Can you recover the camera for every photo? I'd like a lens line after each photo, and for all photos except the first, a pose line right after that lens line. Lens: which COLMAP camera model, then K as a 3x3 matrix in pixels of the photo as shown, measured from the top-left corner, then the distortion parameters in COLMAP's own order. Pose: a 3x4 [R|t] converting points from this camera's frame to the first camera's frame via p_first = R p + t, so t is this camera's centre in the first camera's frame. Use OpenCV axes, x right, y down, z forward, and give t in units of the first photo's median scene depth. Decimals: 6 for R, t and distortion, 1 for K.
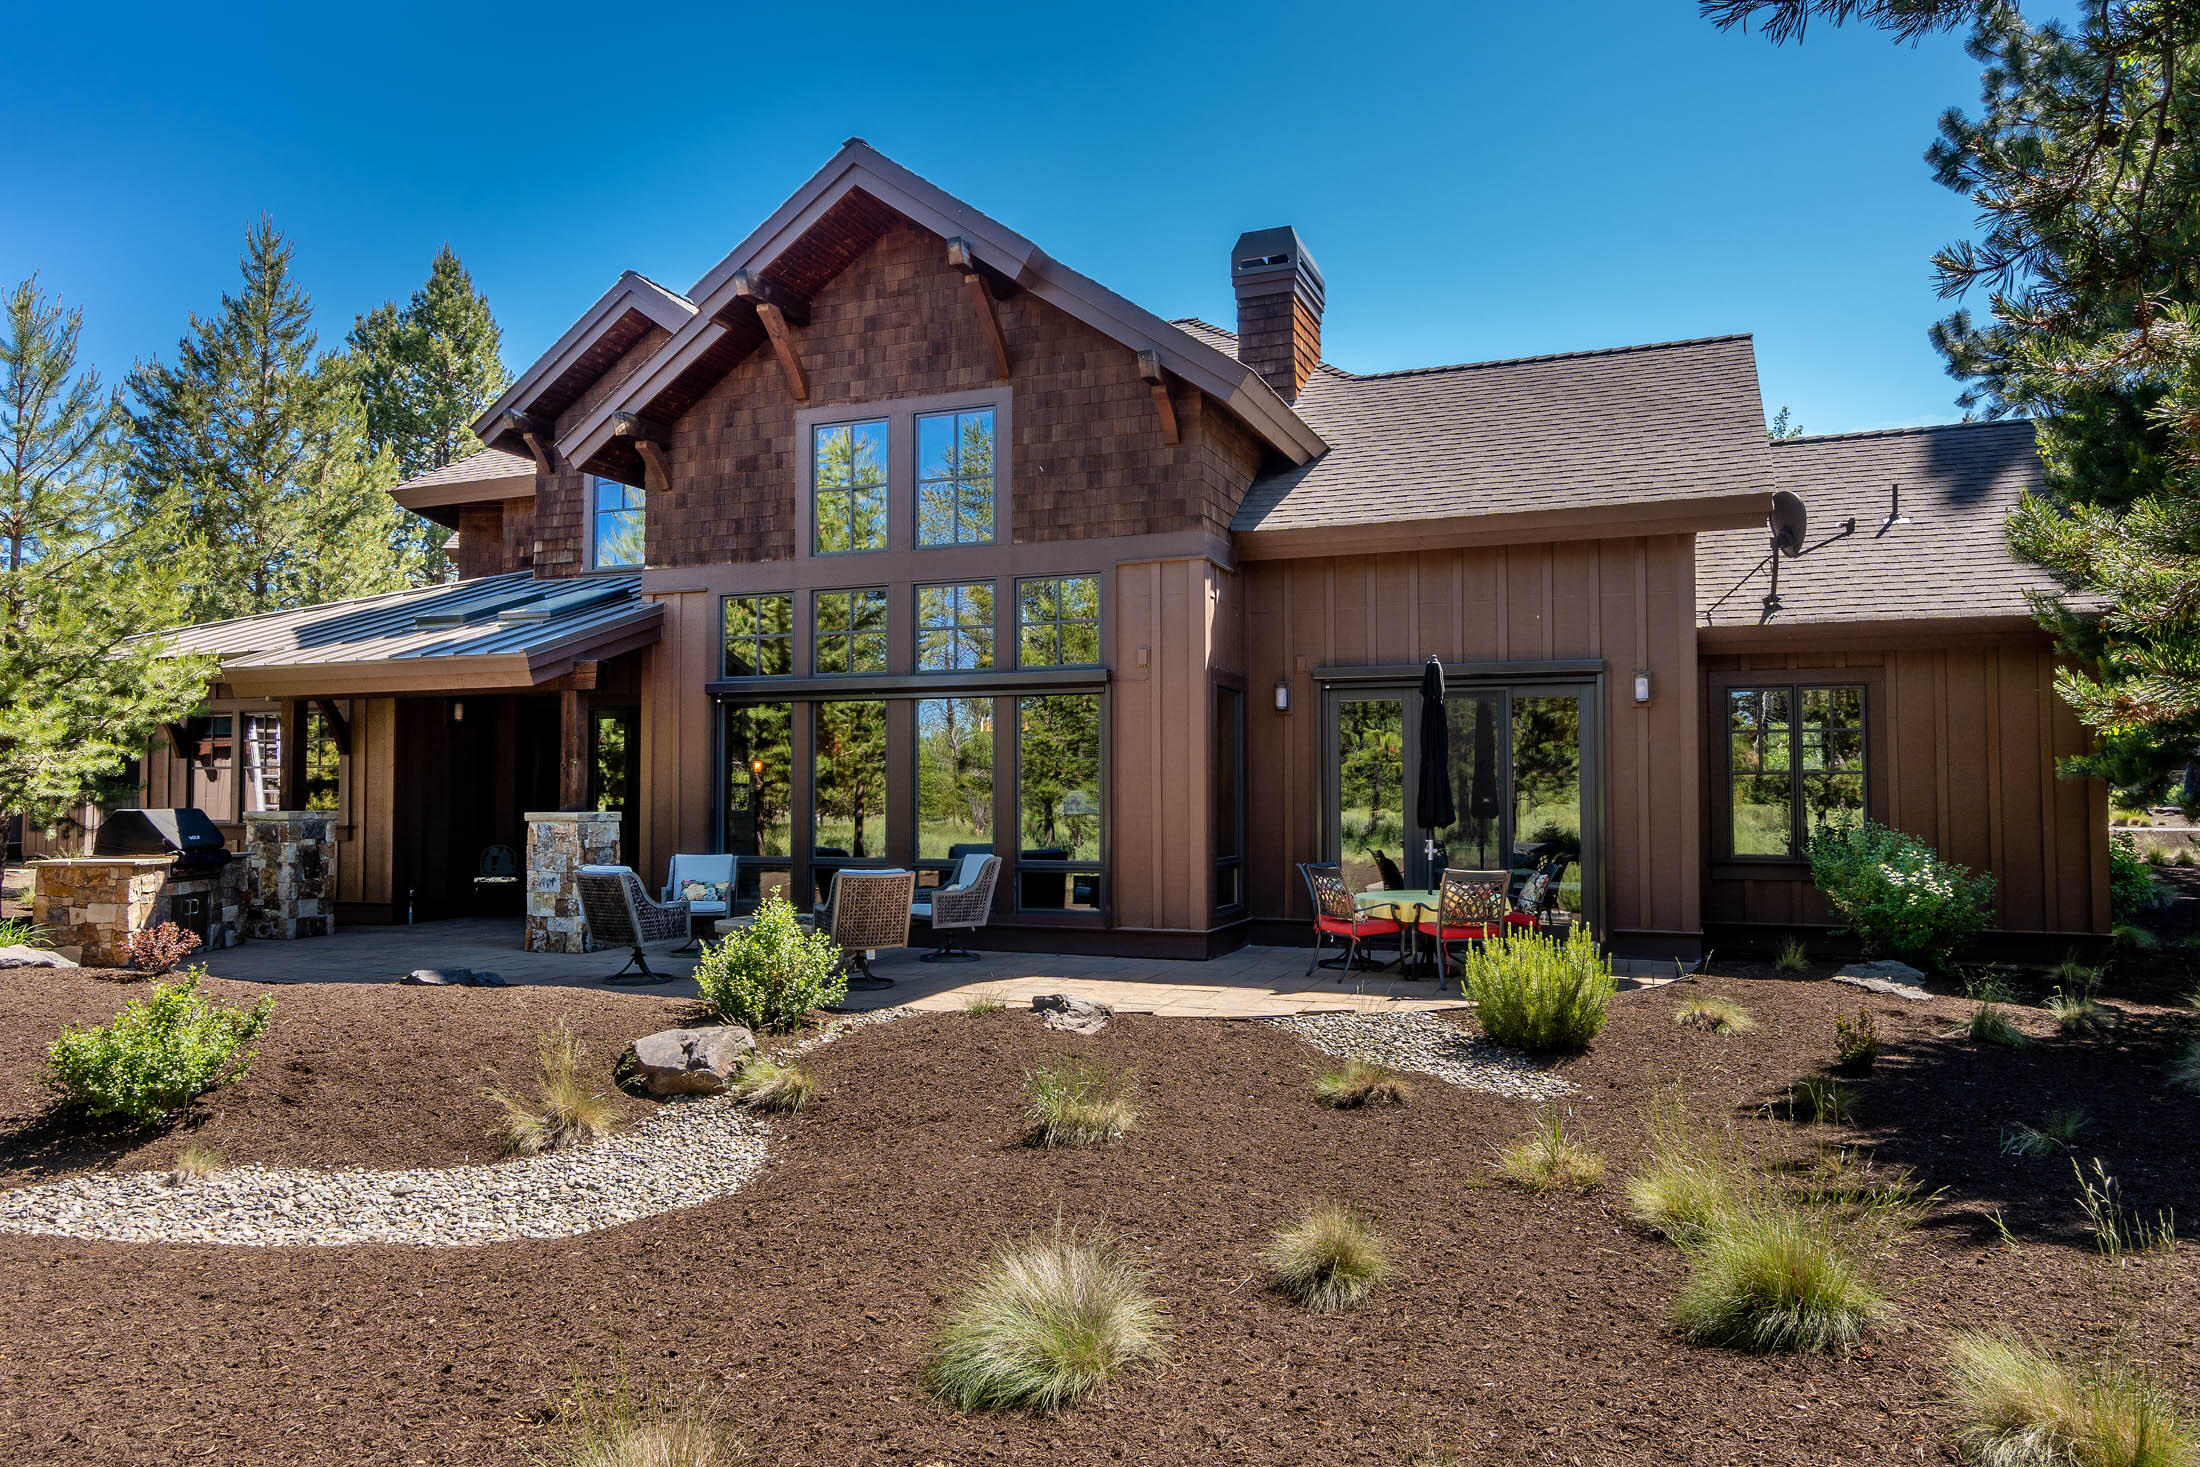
lens RADIAL K [[1420.4, 0, 1097.6], [0, 1420.4, 746.0], [0, 0, 1]] dist [0.003065, 0.000881]
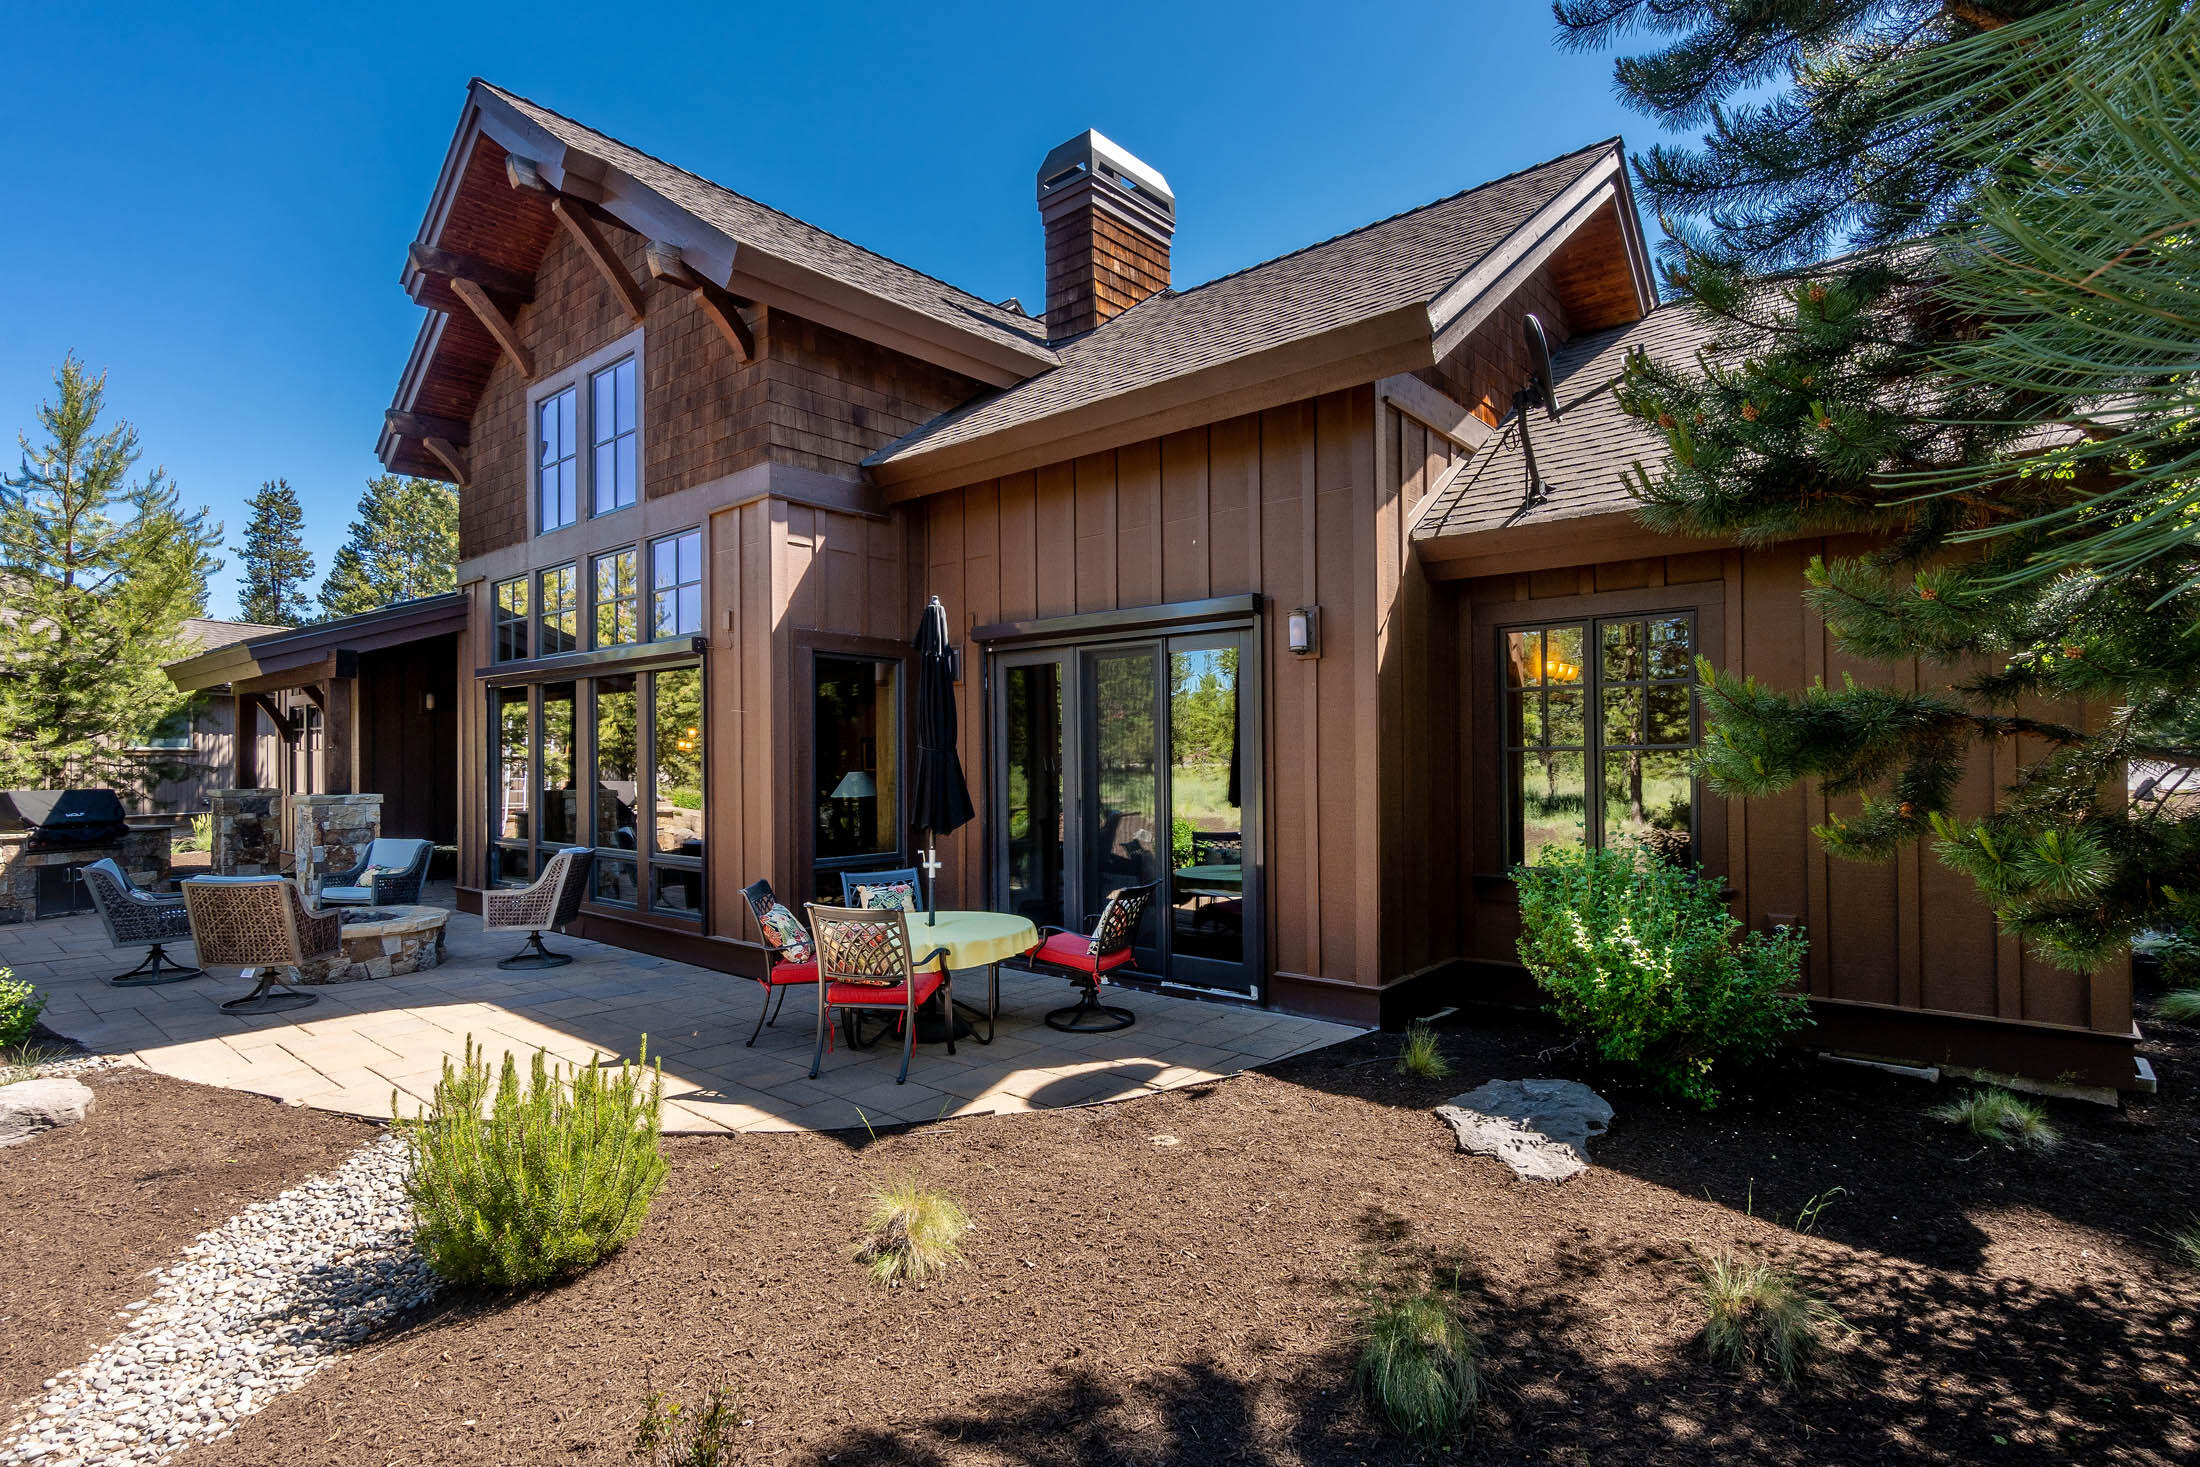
lens RADIAL K [[1070.7, 0, 1103.1], [0, 1070.7, 747.5], [0, 0, 1]] dist [0.004156, 0.000232]
pose [[0.946048, -0.007318, -0.323943, 0.433011], [0.015485, 0.999624, 0.022641, 0.002917], [0.323656, -0.026435, 0.945806, 0.442948]]
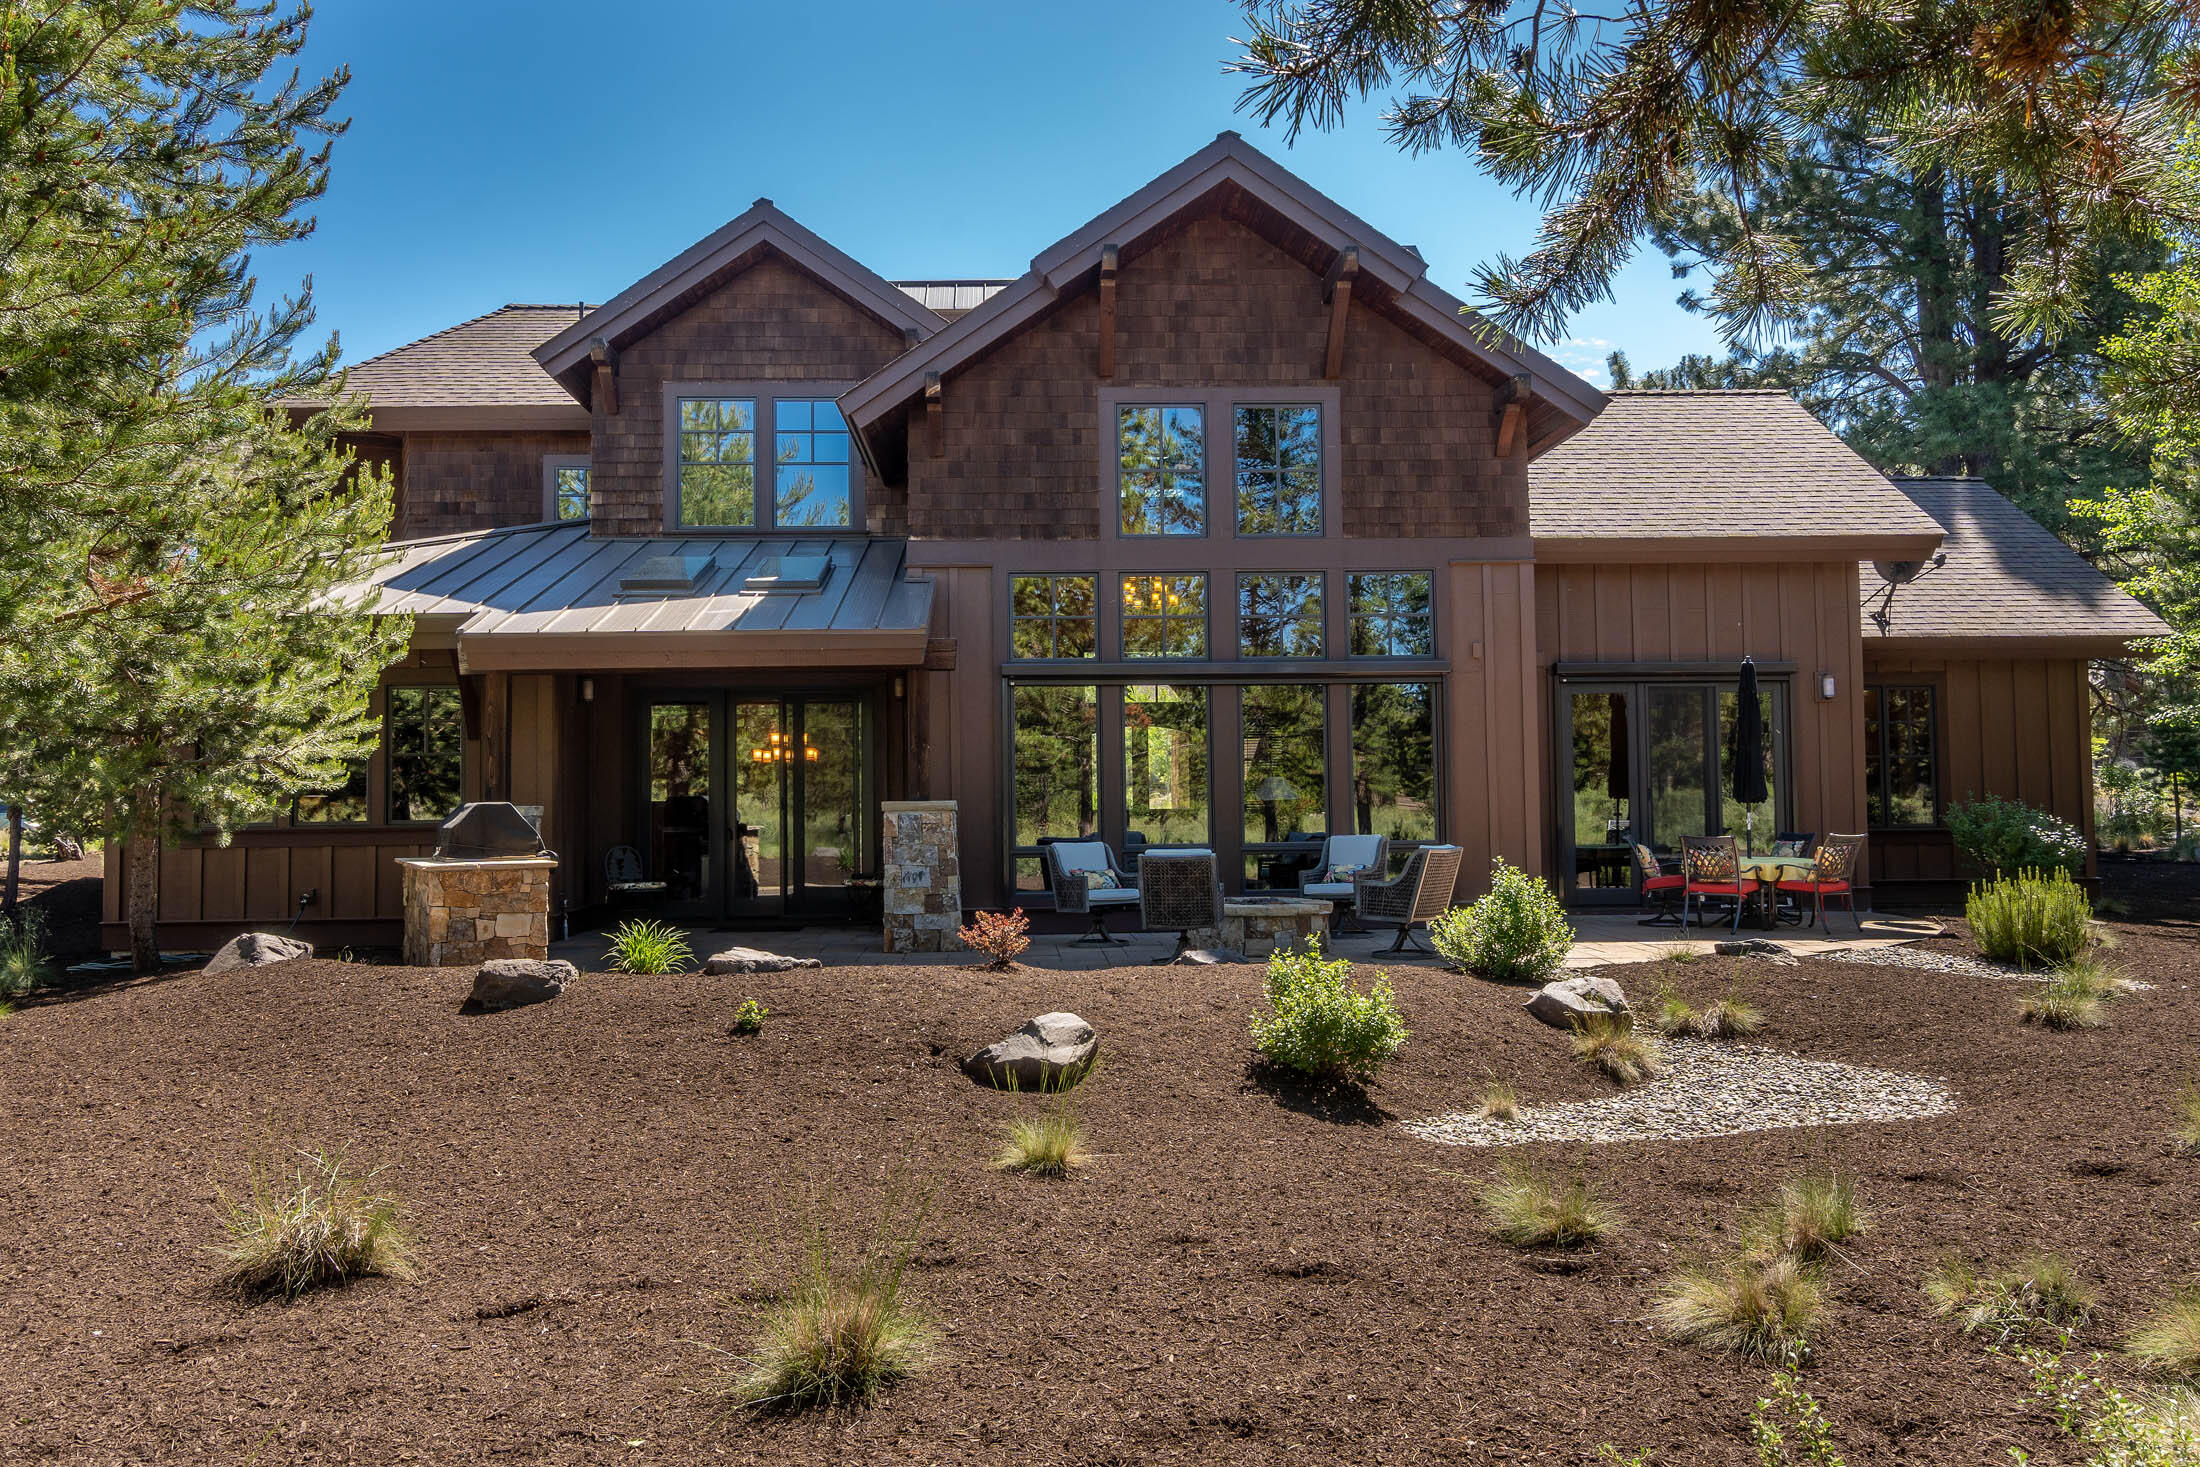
lens RADIAL K [[1597.1, 0, 1098.3], [0, 1597.1, 717.6], [0, 0, 1]] dist [0.009282, 0.001265]
pose [[0.916614, 0.008878, 0.399674, -0.688410], [-0.002573, 0.999864, -0.016310, 0.008939], [-0.399765, 0.013922, 0.916512, -0.001069]]
